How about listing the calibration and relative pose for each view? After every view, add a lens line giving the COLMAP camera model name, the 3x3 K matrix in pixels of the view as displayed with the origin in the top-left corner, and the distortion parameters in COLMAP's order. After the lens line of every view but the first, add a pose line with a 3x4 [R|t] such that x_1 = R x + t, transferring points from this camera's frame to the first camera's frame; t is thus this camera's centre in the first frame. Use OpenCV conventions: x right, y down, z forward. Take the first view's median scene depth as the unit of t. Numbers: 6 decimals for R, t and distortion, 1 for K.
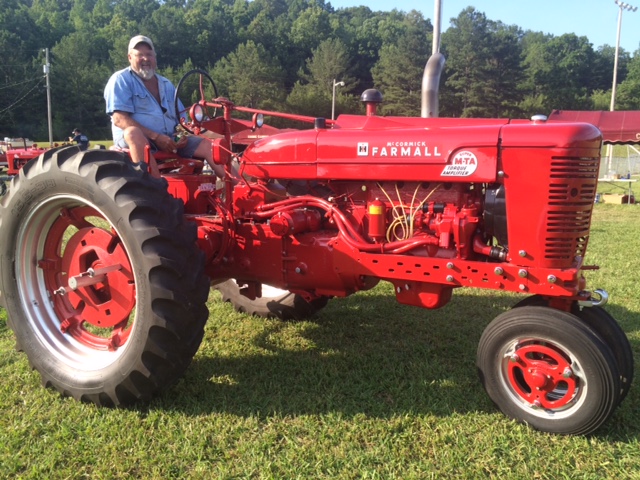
lens RADIAL K [[535.5, 0, 320.6], [0, 535.5, 237.8], [0, 0, 1]] dist [0.068708, -0.092711]
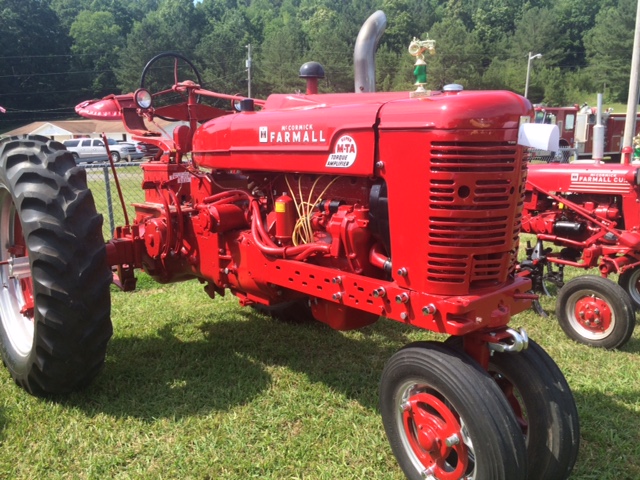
lens RADIAL K [[535.5, 0, 321.2], [0, 535.5, 239.6], [0, 0, 1]] dist [0.068708, -0.092711]
pose [[0.939066, 0.045493, -0.340714, 0.482660], [-0.034048, 0.998639, 0.039499, -0.038074], [0.342048, -0.025491, 0.939337, 0.242096]]
